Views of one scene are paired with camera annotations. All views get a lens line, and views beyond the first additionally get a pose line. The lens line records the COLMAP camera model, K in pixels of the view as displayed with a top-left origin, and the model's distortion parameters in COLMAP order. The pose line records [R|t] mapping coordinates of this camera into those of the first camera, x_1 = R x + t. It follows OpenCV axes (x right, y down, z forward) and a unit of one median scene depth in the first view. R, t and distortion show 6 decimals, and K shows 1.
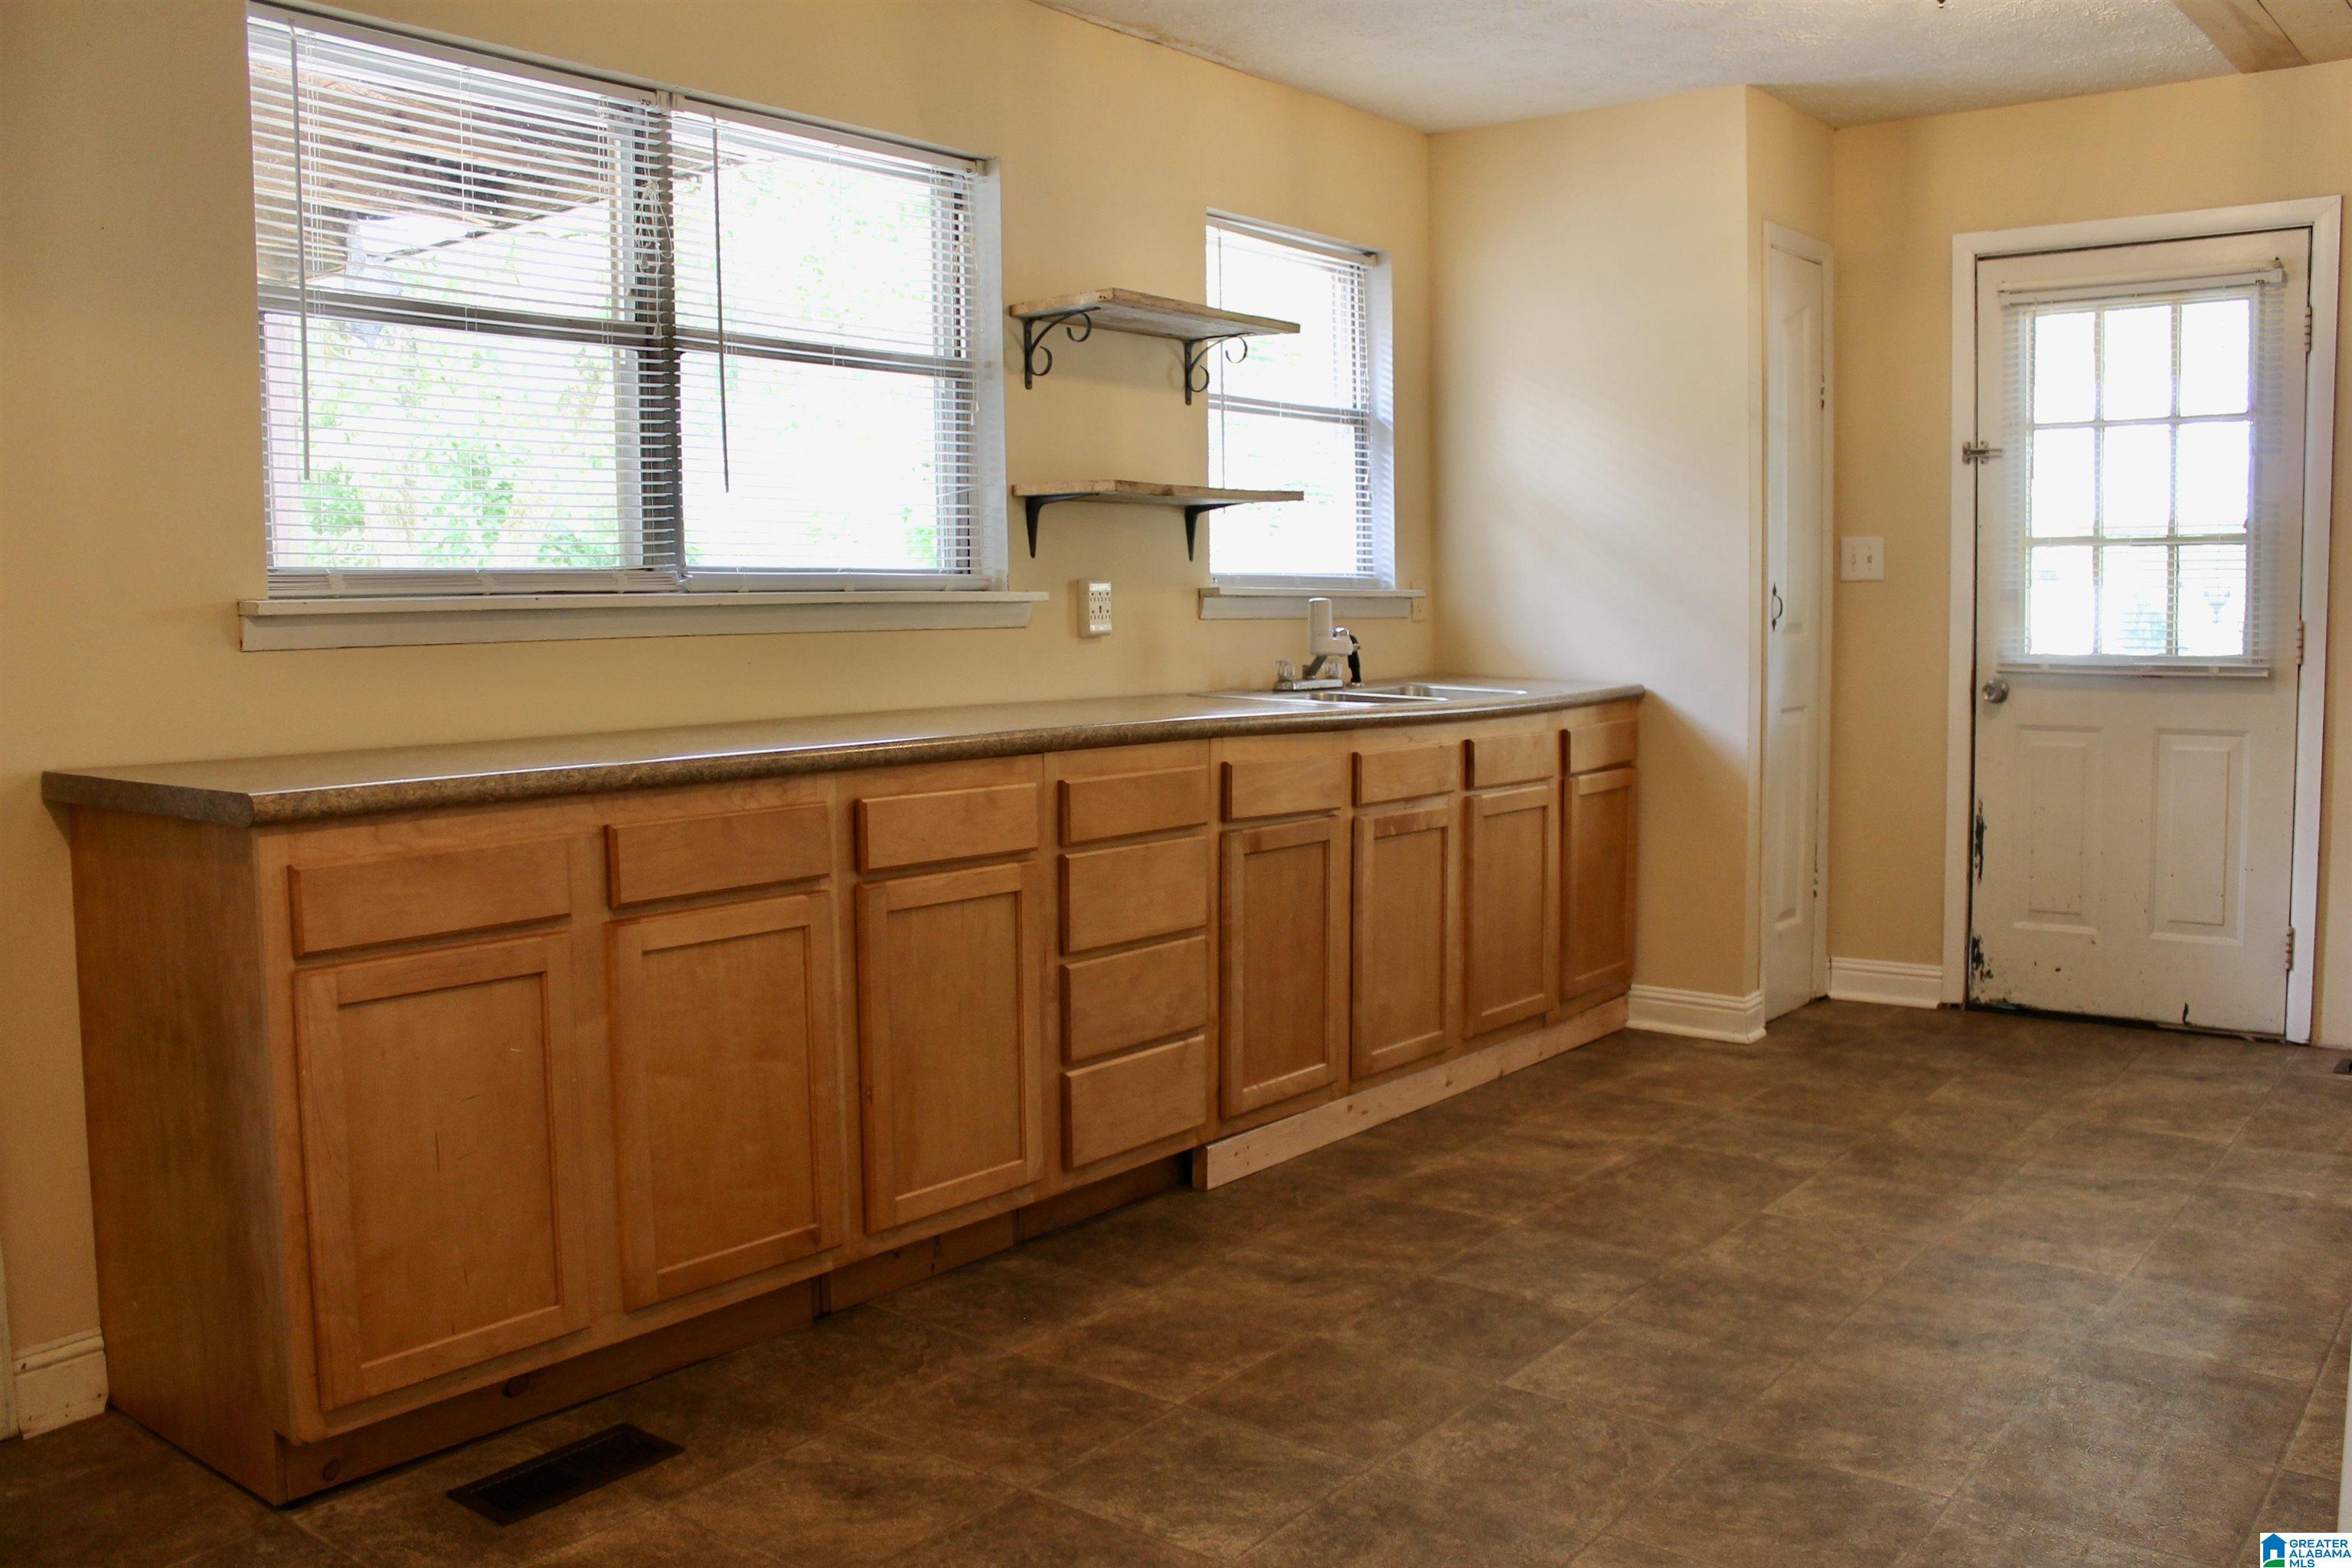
lens RADIAL K [[1986.6, 0, 1176.0], [0, 1986.6, 784.0], [0, 0, 1]] dist [-0.178326, 0.182058]
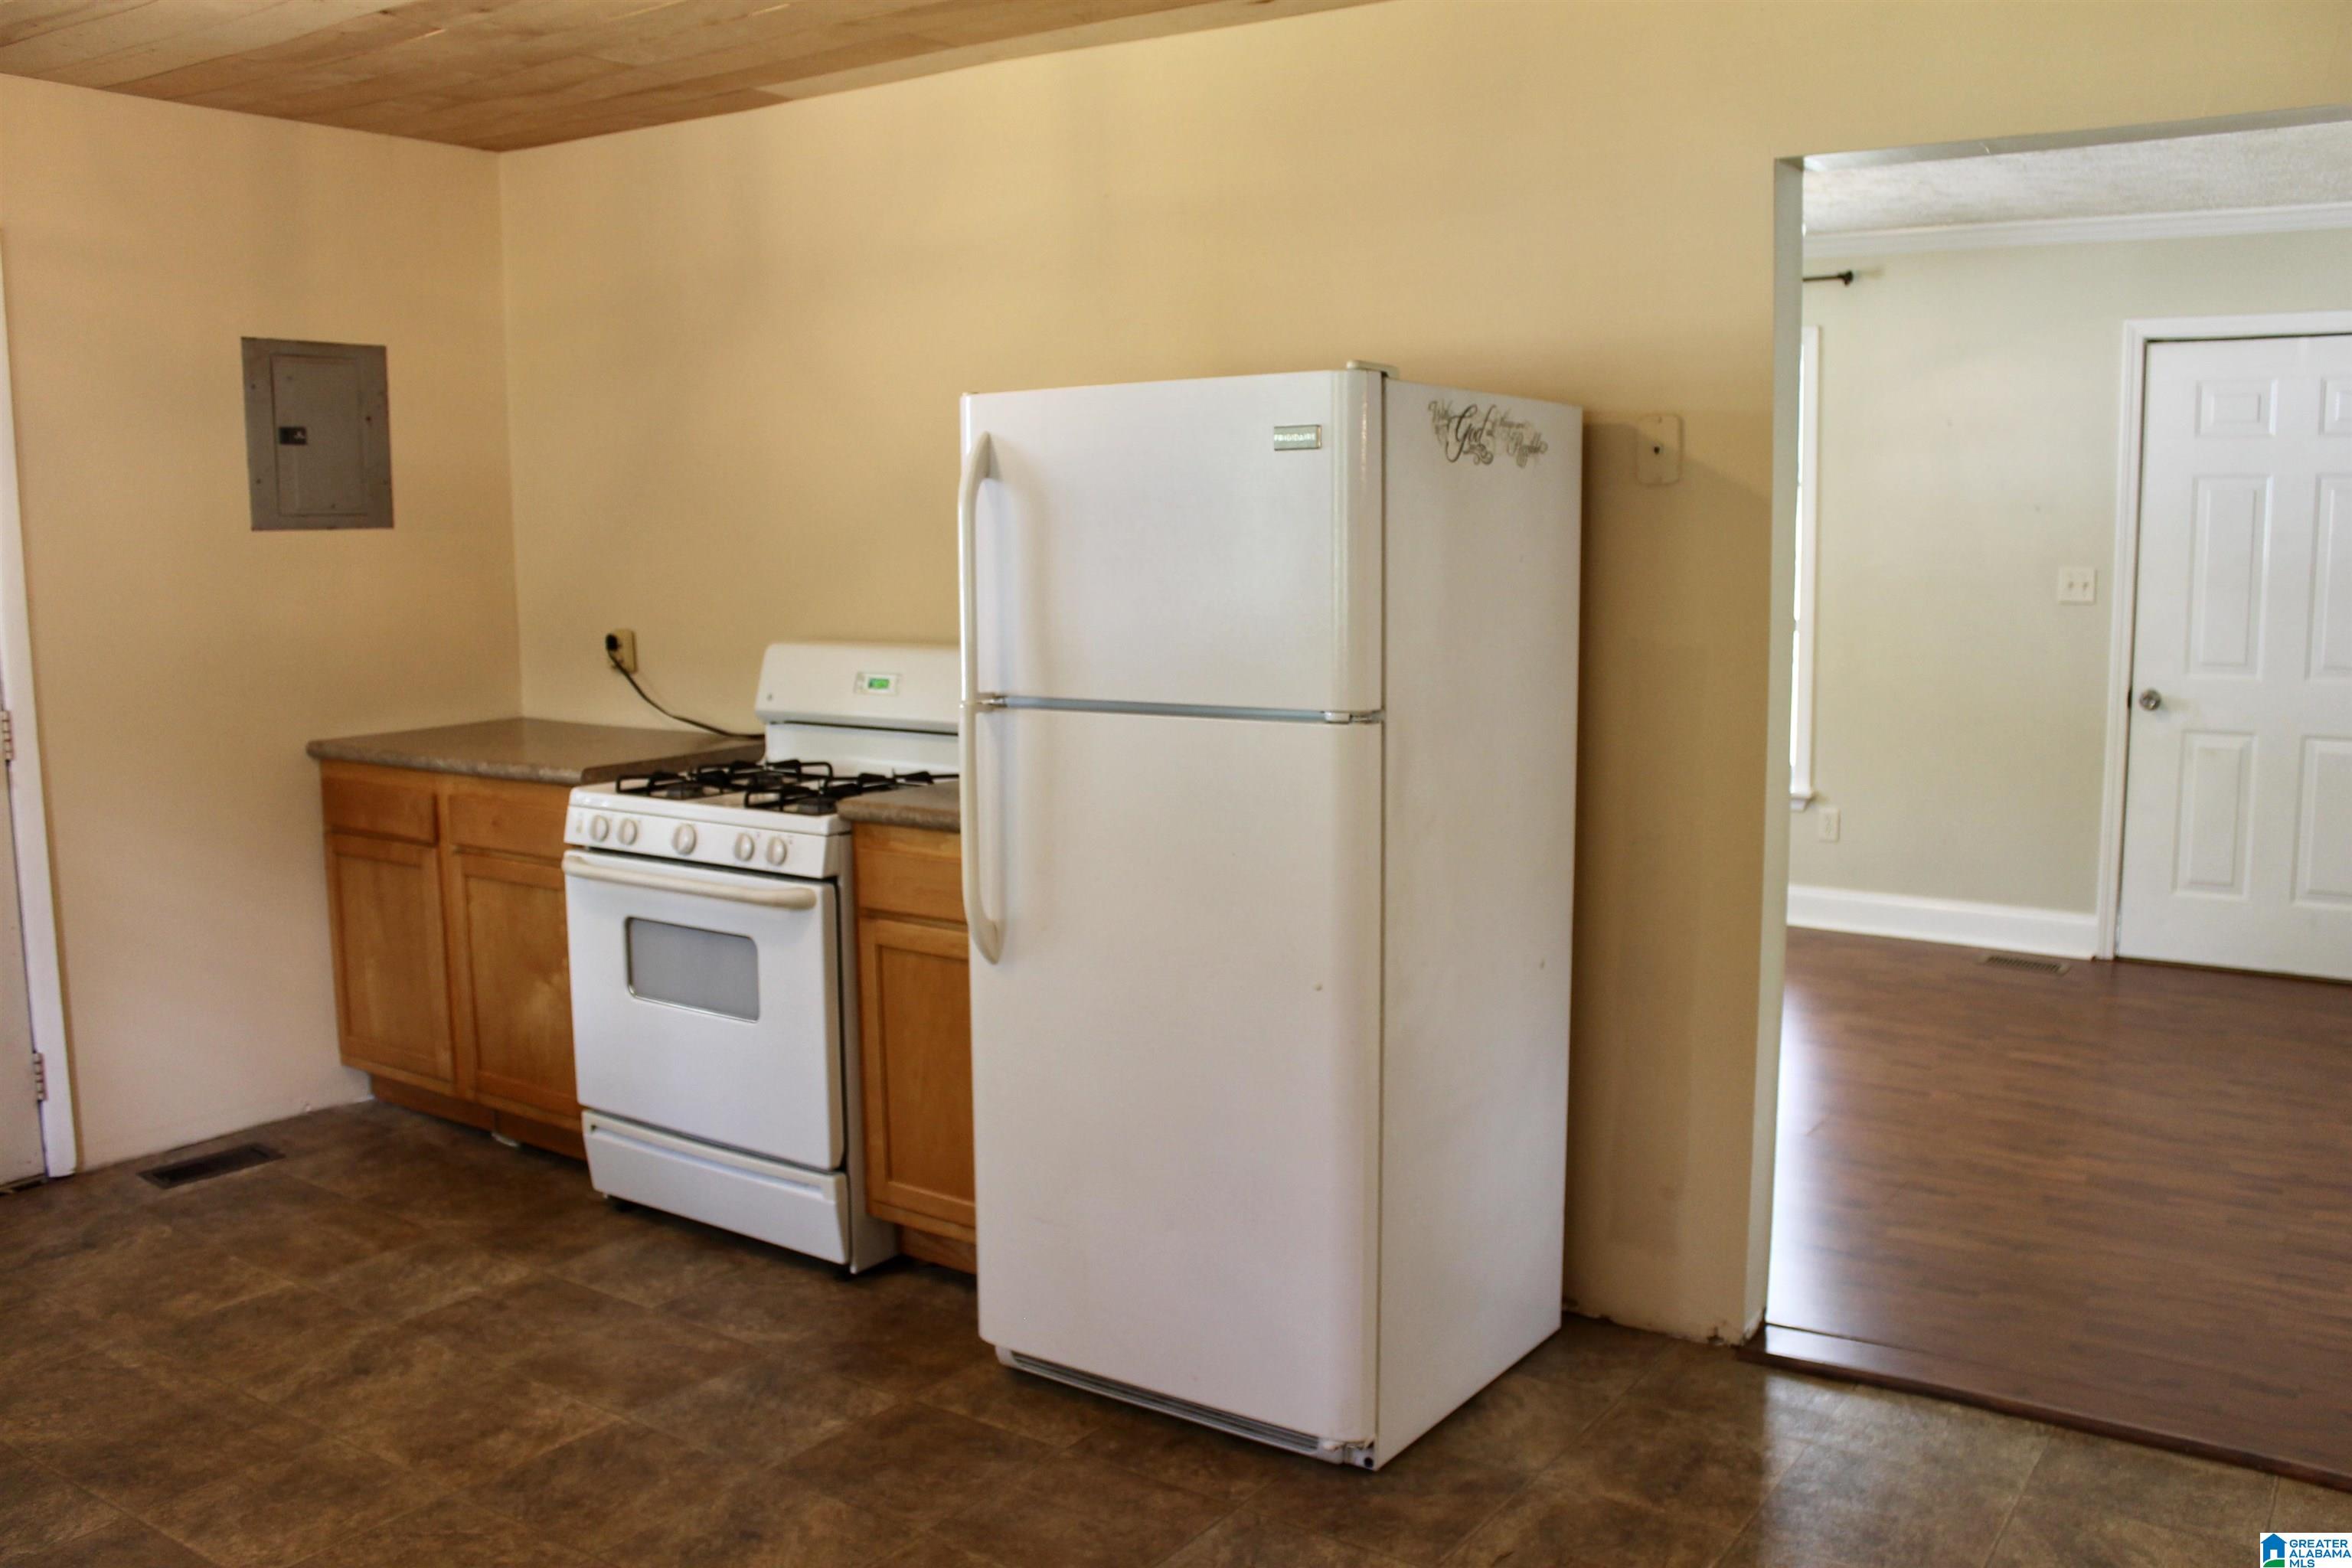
lens RADIAL K [[1986.6, 0, 1176.0], [0, 1986.6, 784.0], [0, 0, 1]] dist [-0.178326, 0.182058]
pose [[-0.068132, -0.116417, 0.990861, -0.447979], [0.097322, 0.987656, 0.122732, -0.150376], [-0.992918, 0.104794, -0.055961, 0.711840]]
